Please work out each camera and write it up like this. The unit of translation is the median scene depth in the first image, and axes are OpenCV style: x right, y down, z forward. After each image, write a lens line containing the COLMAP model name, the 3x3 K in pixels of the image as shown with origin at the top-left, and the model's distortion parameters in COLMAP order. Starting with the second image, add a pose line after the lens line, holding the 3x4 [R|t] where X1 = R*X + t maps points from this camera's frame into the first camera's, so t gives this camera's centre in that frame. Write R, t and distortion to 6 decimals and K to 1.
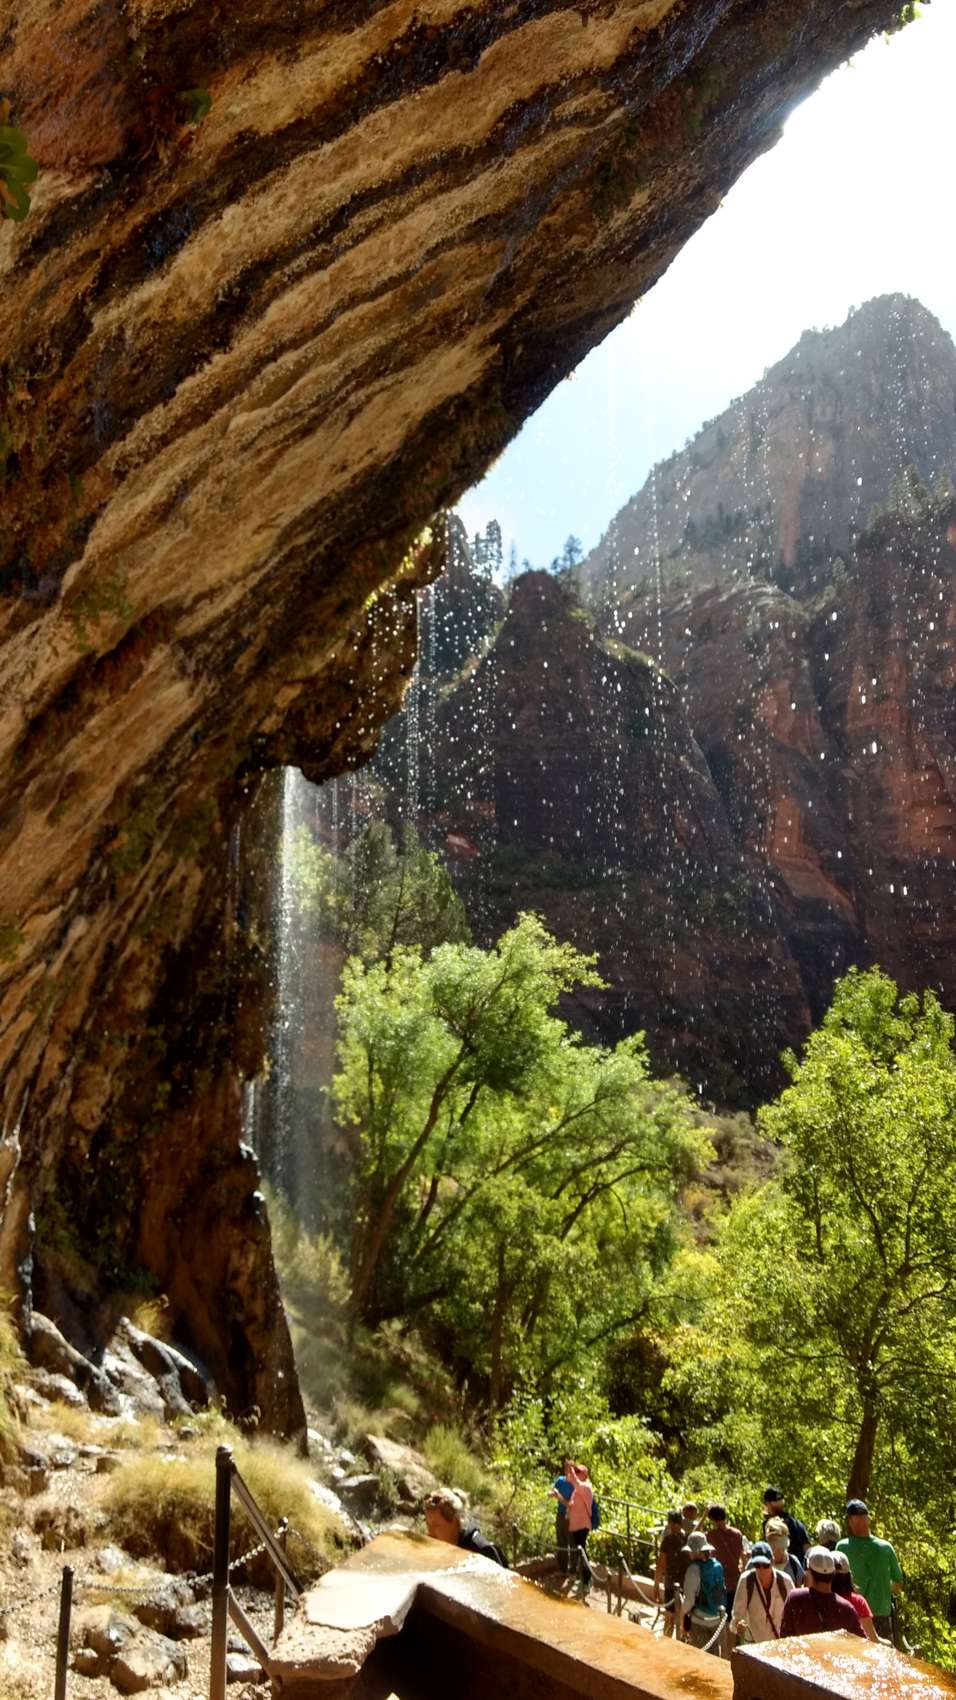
lens RADIAL K [[1353.0, 0, 487.5], [0, 1353.0, 842.2], [0, 0, 1]] dist [0.044958, -0.039839]
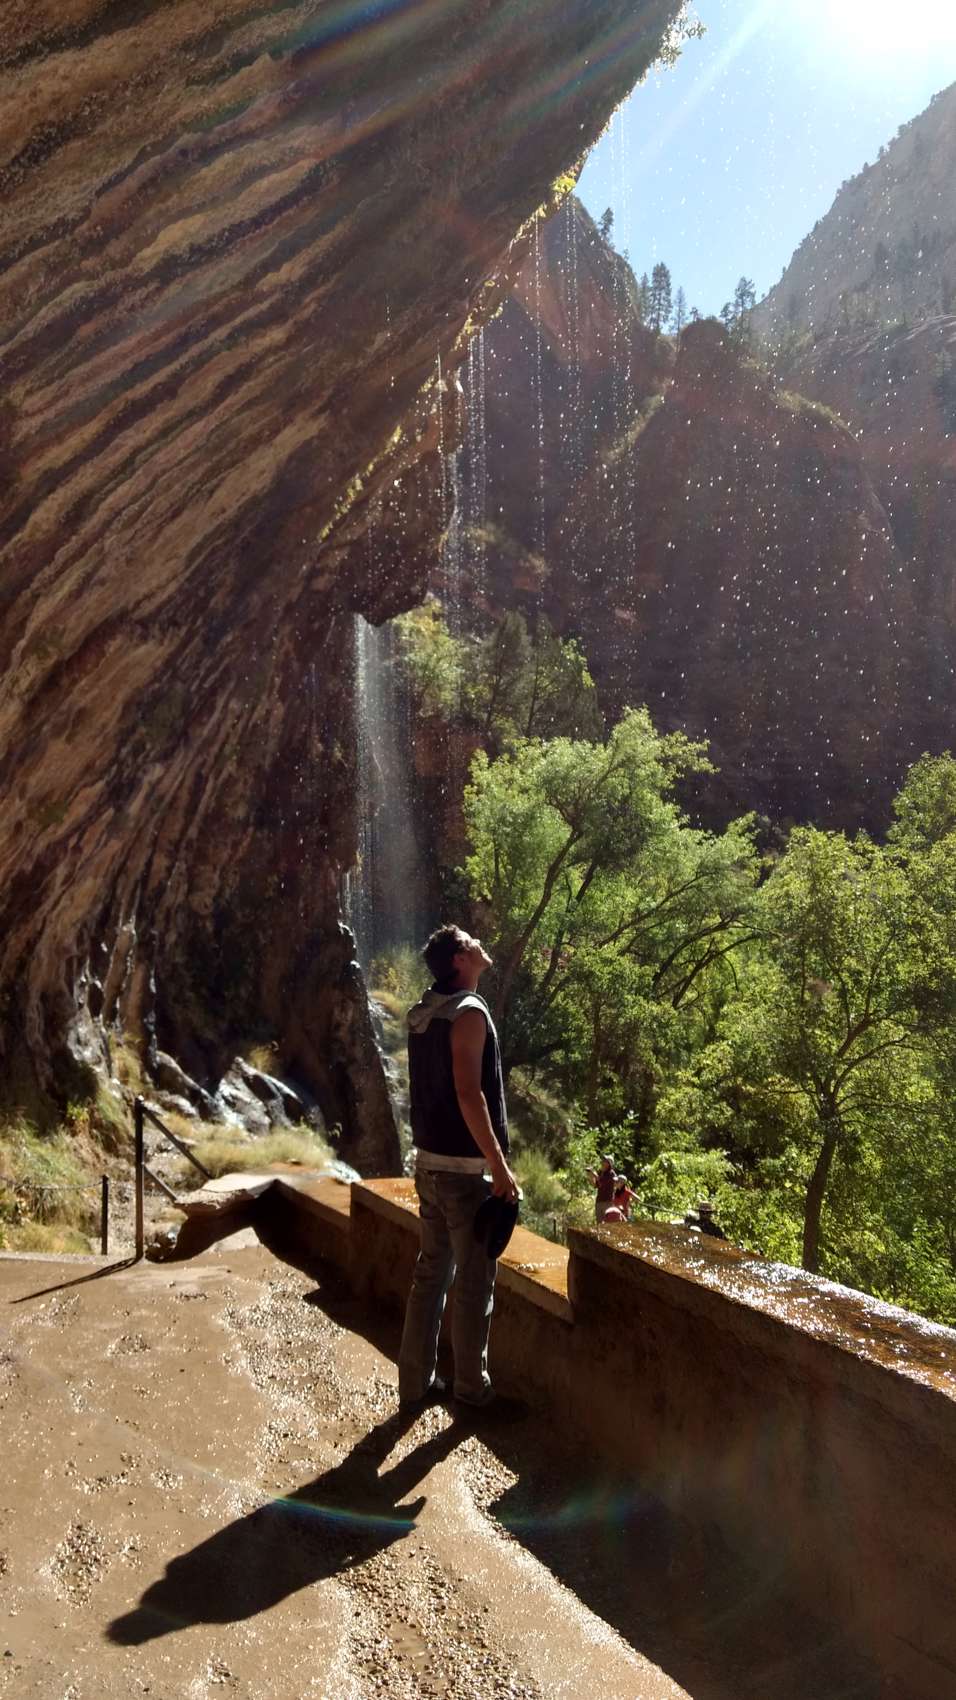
lens RADIAL K [[1353.0, 0, 489.1], [0, 1353.0, 838.8], [0, 0, 1]] dist [0.044958, -0.039839]
pose [[0.991078, -0.015678, -0.132358, 0.117728], [0.037195, 0.986140, 0.161694, -0.044695], [0.127989, -0.165174, 0.977925, -0.159215]]
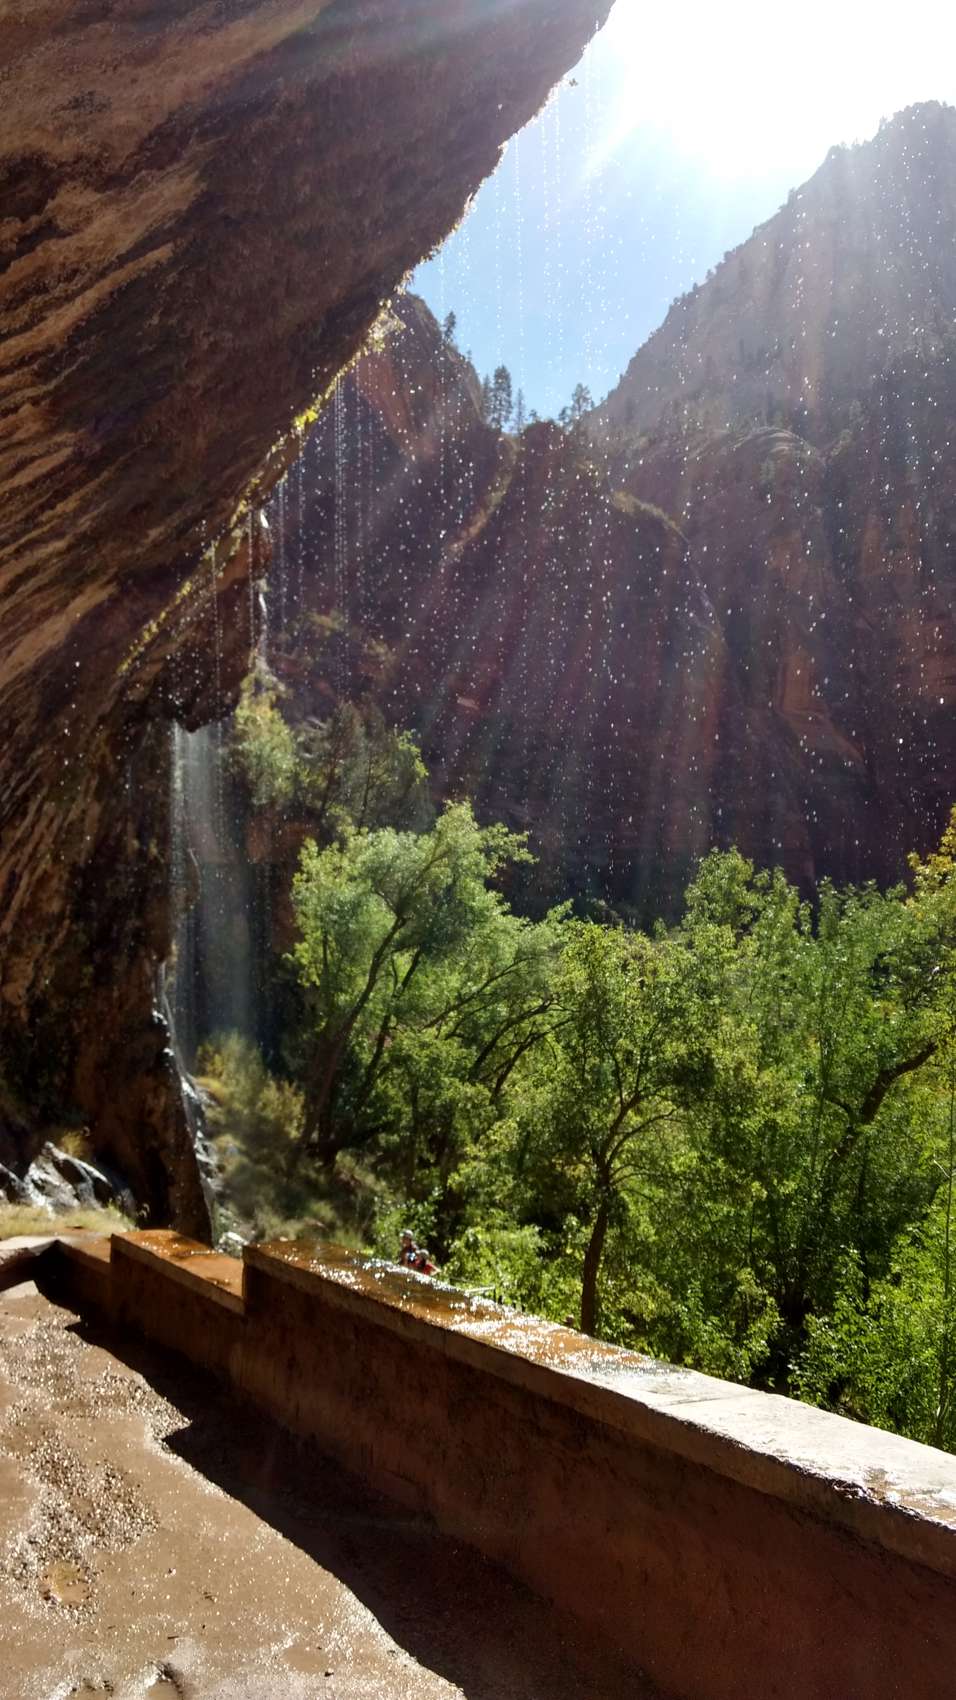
lens RADIAL K [[1353.0, 0, 495.2], [0, 1353.0, 844.6], [0, 0, 1]] dist [0.044958, -0.039839]
pose [[0.999741, -0.017632, -0.014423, 0.163728], [0.019100, 0.993864, 0.108949, -0.066750], [0.012414, -0.109196, 0.993943, -0.244624]]
